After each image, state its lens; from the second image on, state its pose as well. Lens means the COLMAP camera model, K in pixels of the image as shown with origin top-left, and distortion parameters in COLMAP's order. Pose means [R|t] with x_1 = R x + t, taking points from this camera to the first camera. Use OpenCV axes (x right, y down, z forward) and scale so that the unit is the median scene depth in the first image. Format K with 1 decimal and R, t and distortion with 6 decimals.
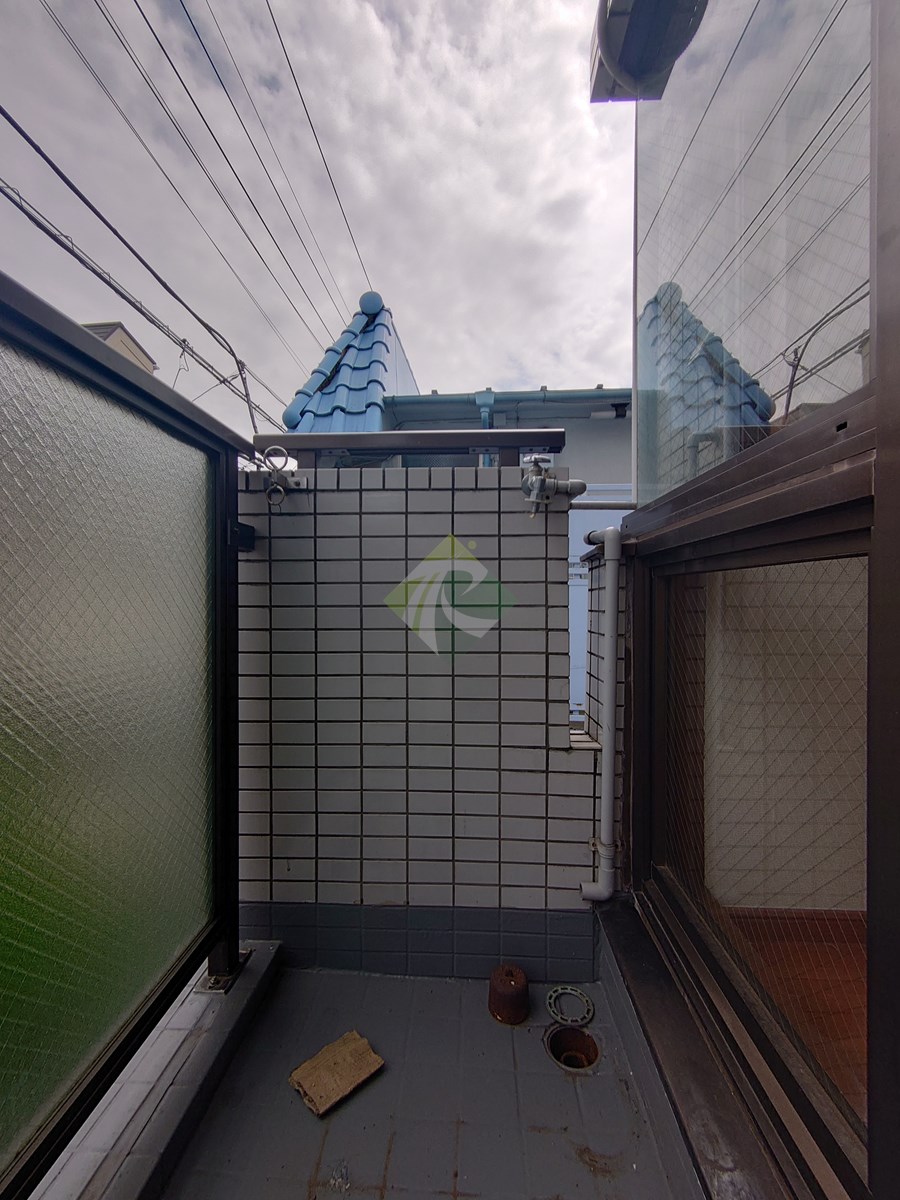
lens RADIAL K [[518.2, 0, 453.8], [0, 518.2, 600.4], [0, 0, 1]] dist [0.003980, -0.000682]
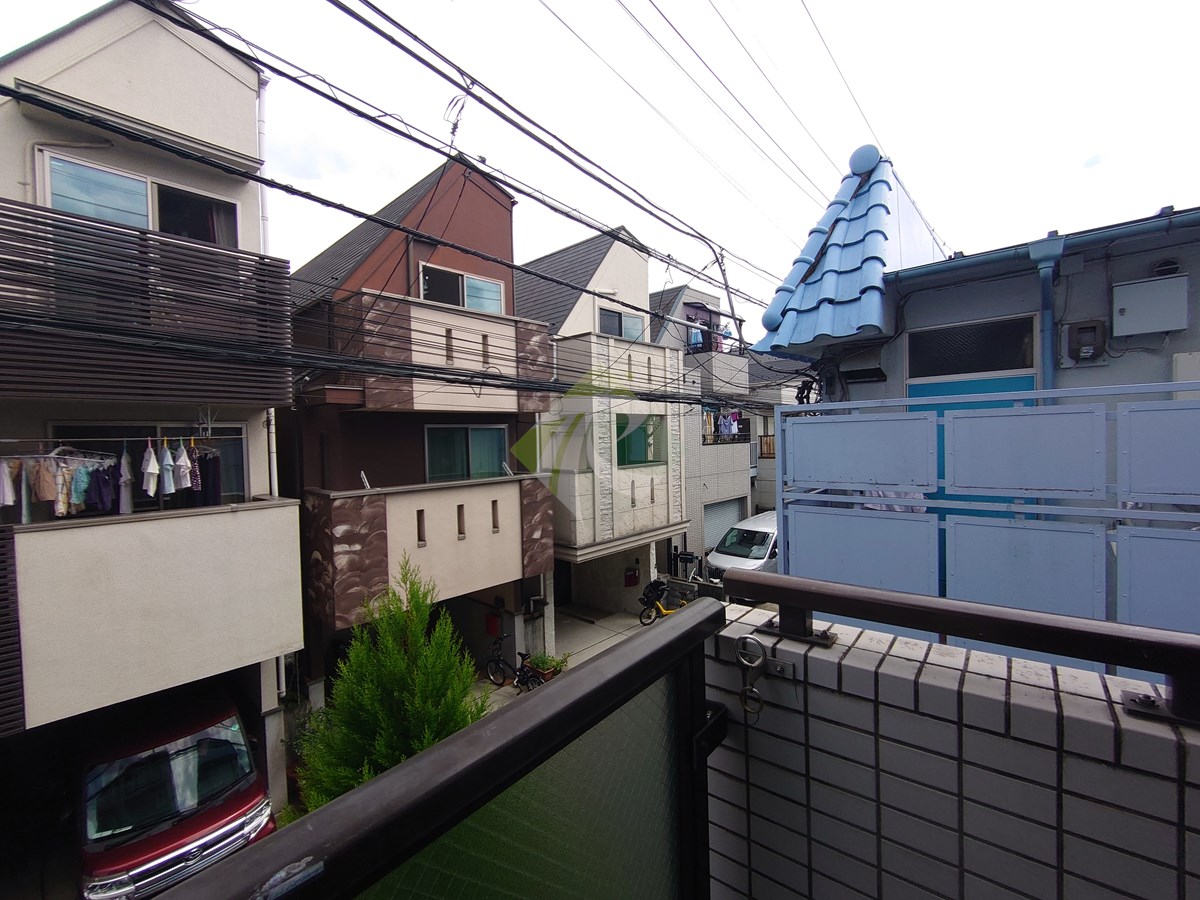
lens RADIAL K [[518.2, 0, 600.0], [0, 518.2, 450.0], [0, 0, 1]] dist [0.003980, -0.000682]
pose [[0.808178, -0.010278, -0.588849, -0.017107], [0.022225, 0.999668, 0.013055, -0.137766], [0.588519, -0.023638, 0.808138, 0.062572]]
